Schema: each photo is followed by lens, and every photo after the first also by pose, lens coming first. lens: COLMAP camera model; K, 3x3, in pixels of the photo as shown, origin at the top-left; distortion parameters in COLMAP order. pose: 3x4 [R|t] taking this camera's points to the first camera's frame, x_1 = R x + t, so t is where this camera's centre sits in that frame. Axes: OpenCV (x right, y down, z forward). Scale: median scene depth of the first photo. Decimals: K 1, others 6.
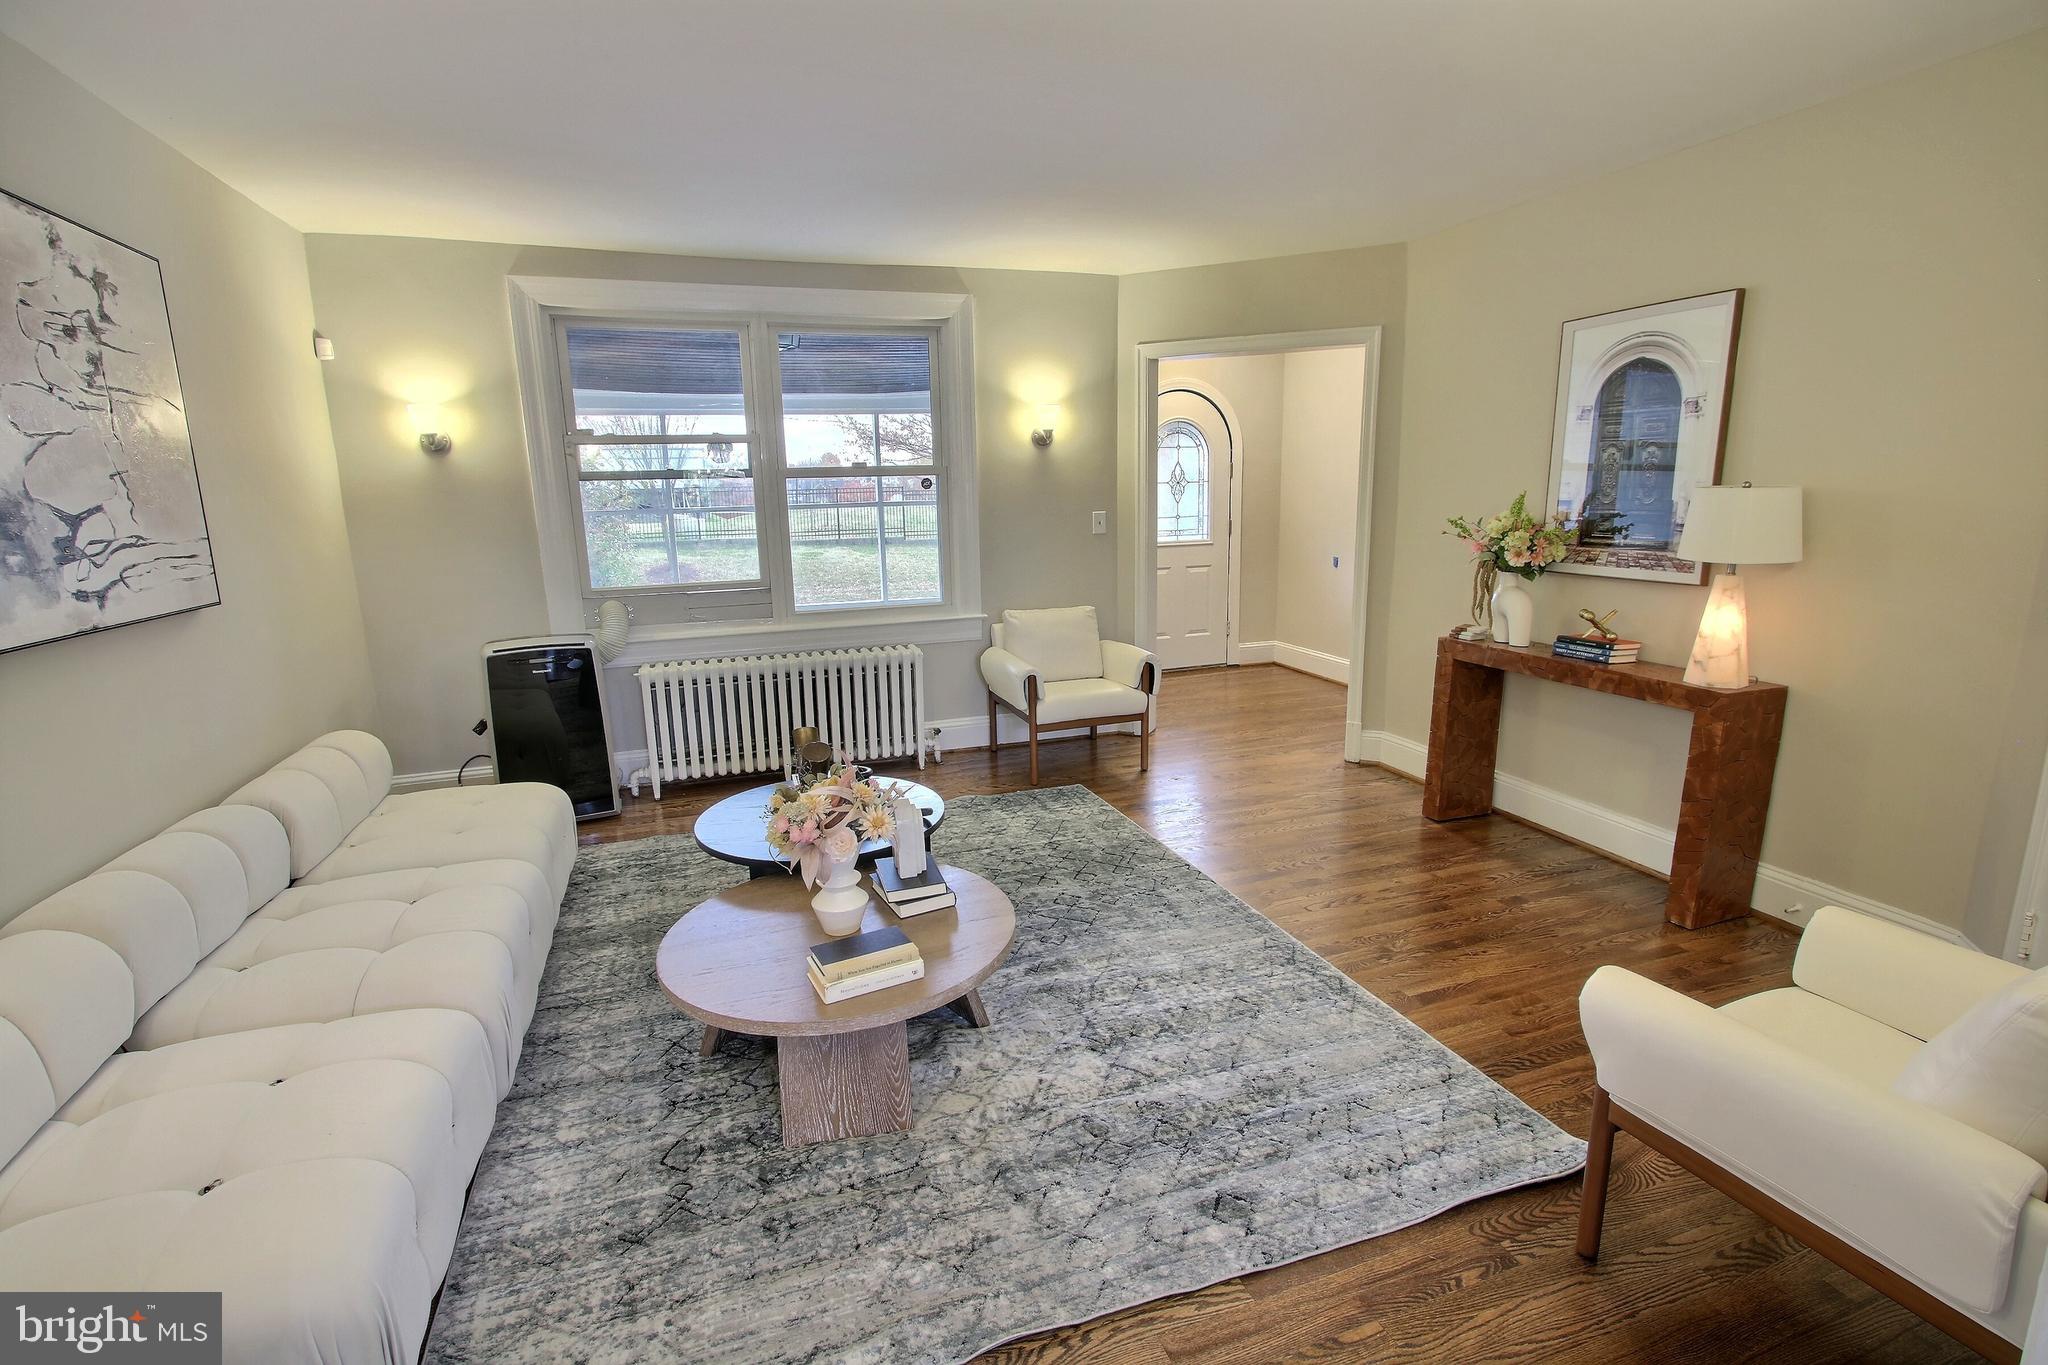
lens RADIAL K [[942.7, 0, 1024.7], [0, 942.7, 685.0], [0, 0, 1]] dist [-0.017332, 0.001642]
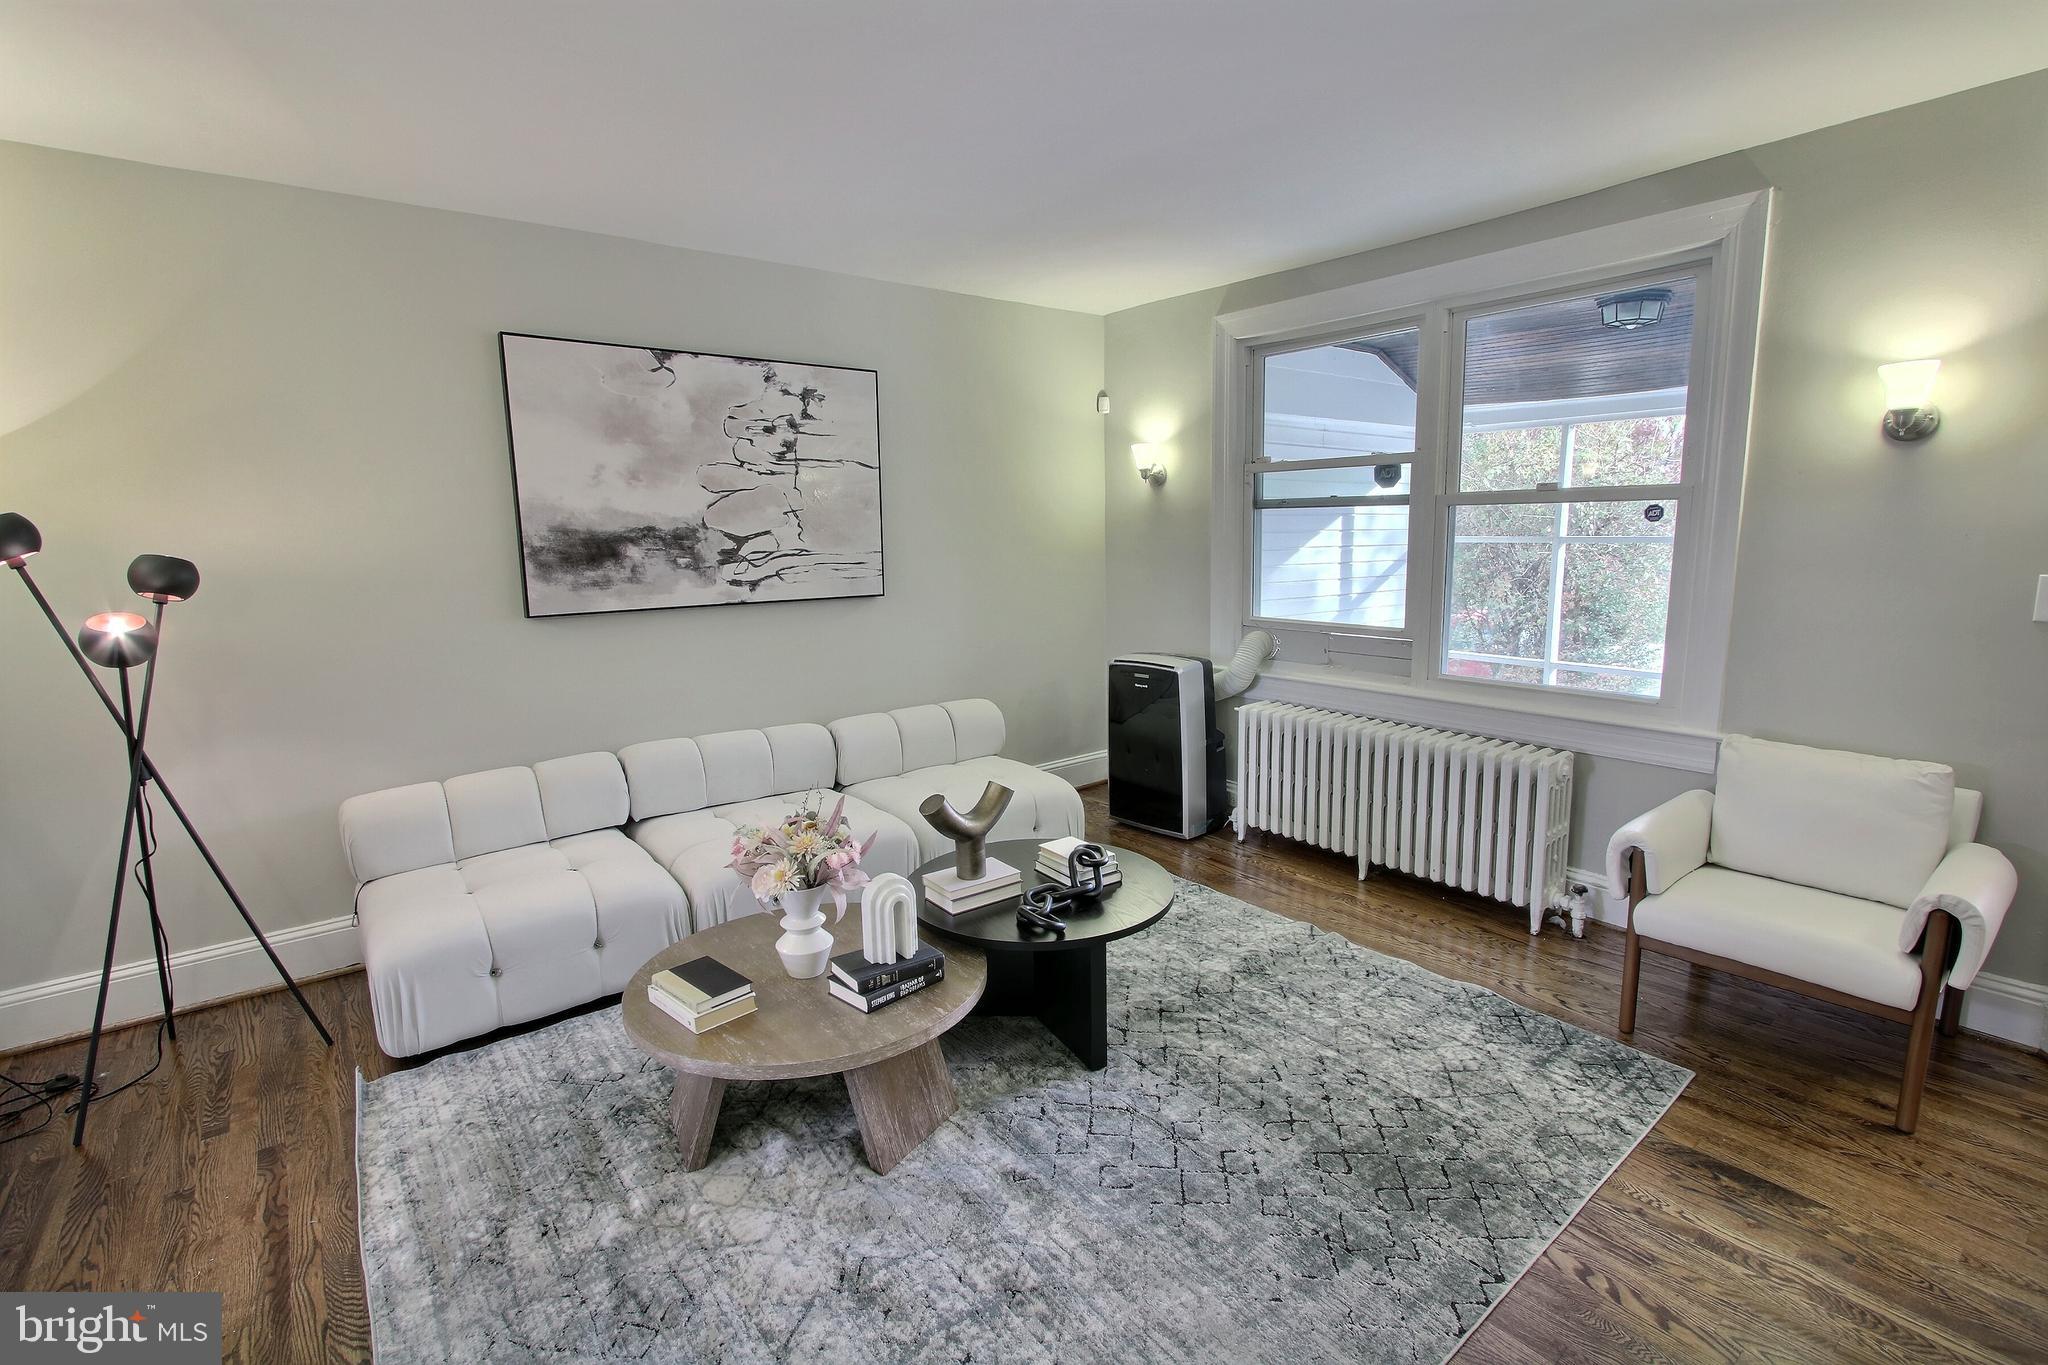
lens RADIAL K [[942.7, 0, 1029.8], [0, 942.7, 682.1], [0, 0, 1]] dist [-0.017332, 0.001642]
pose [[0.326218, 0.169981, -0.929886, 0.517004], [-0.185878, 0.976029, 0.113207, -0.134215], [0.926839, 0.135916, 0.349994, 0.569432]]
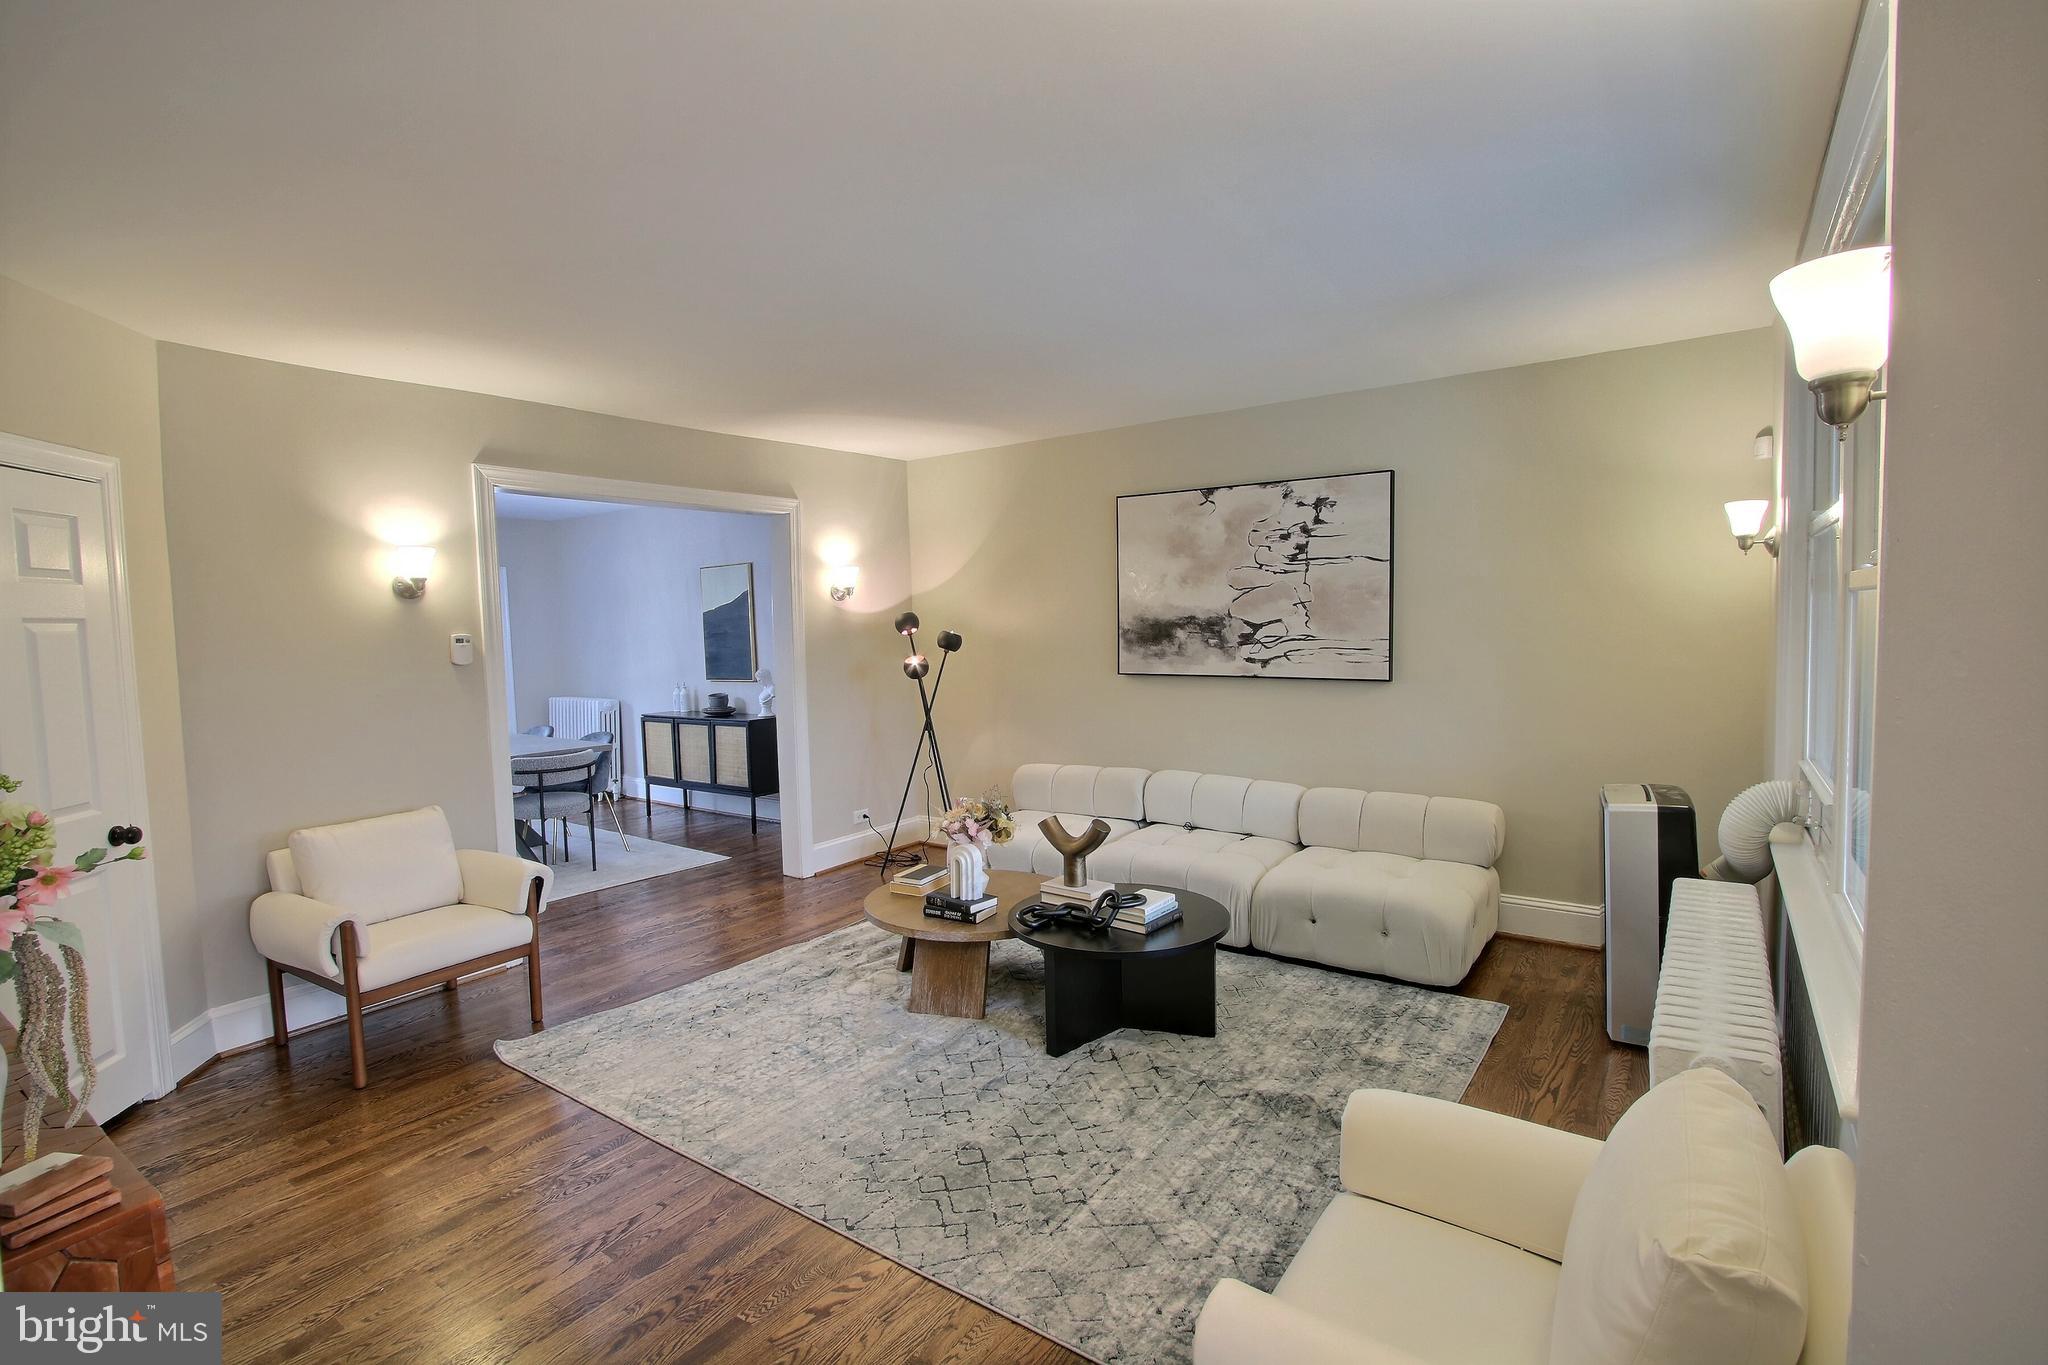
lens RADIAL K [[942.7, 0, 1026.6], [0, 942.7, 686.2], [0, 0, 1]] dist [-0.017332, 0.001642]
pose [[-0.820854, 0.080609, -0.565422, 0.418392], [-0.079528, 0.964214, 0.252917, -0.344642], [0.565575, 0.252575, -0.785068, 1.523857]]
